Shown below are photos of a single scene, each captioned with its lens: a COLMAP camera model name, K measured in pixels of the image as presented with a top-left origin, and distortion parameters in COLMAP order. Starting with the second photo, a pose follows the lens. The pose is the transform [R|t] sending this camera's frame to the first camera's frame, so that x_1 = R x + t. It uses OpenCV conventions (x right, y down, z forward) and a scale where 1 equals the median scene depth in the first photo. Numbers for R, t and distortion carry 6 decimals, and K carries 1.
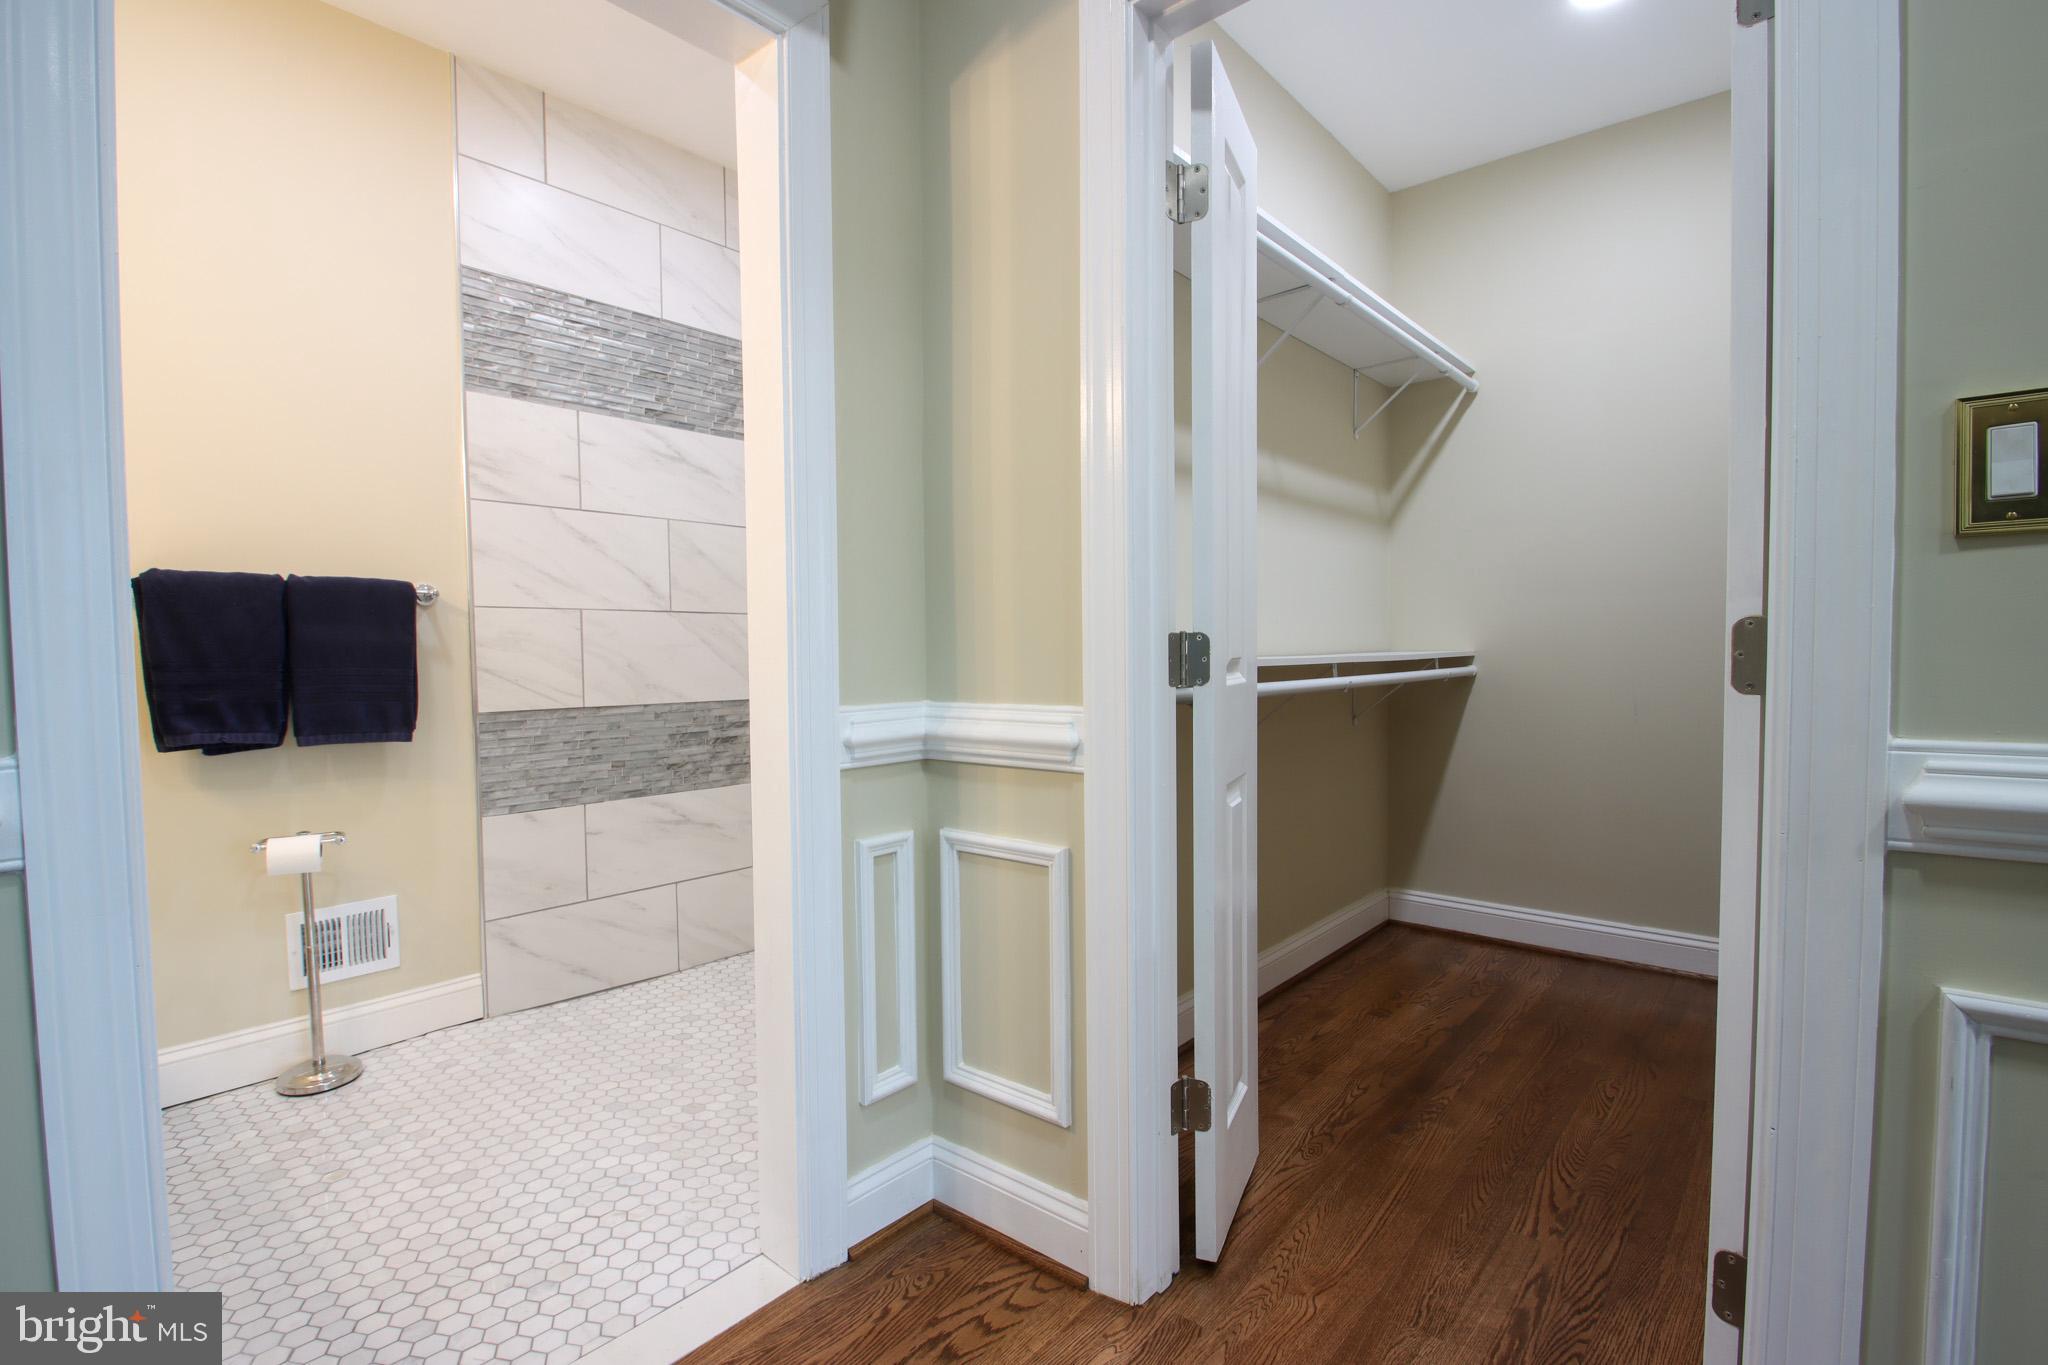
lens RADIAL K [[951.3, 0, 997.1], [0, 951.3, 690.8], [0, 0, 1]] dist [0.012222, -0.016181]
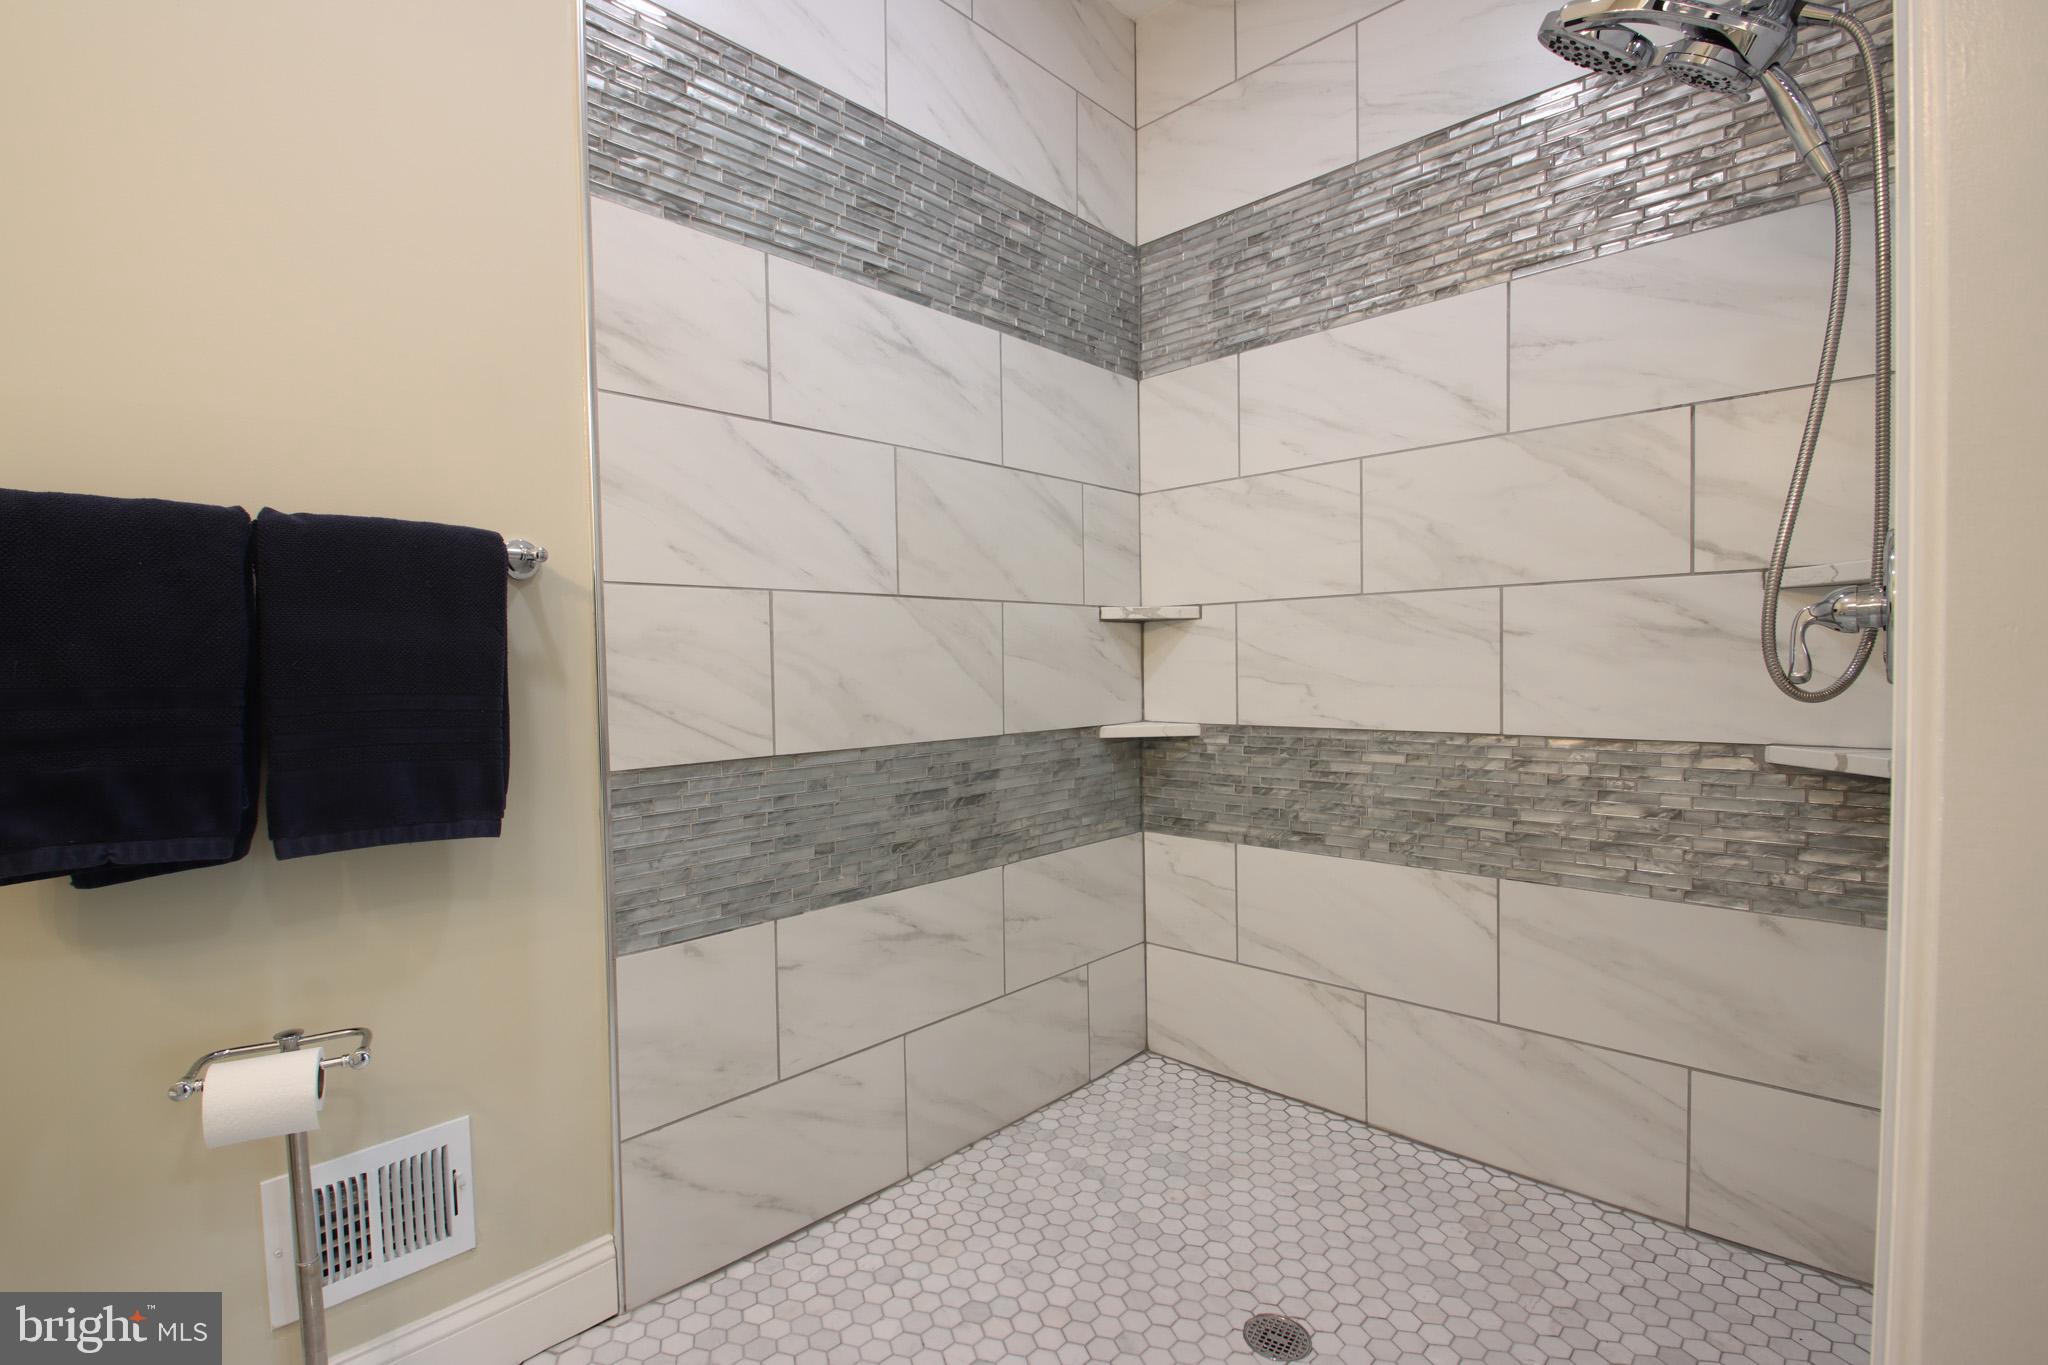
lens RADIAL K [[951.3, 0, 997.1], [0, 951.3, 690.8], [0, 0, 1]] dist [0.012222, -0.016181]
pose [[0.999289, -0.002896, -0.037601, -0.293032], [0.002587, 0.999962, -0.008272, -0.019062], [0.037624, 0.008169, 0.999259, 0.444309]]
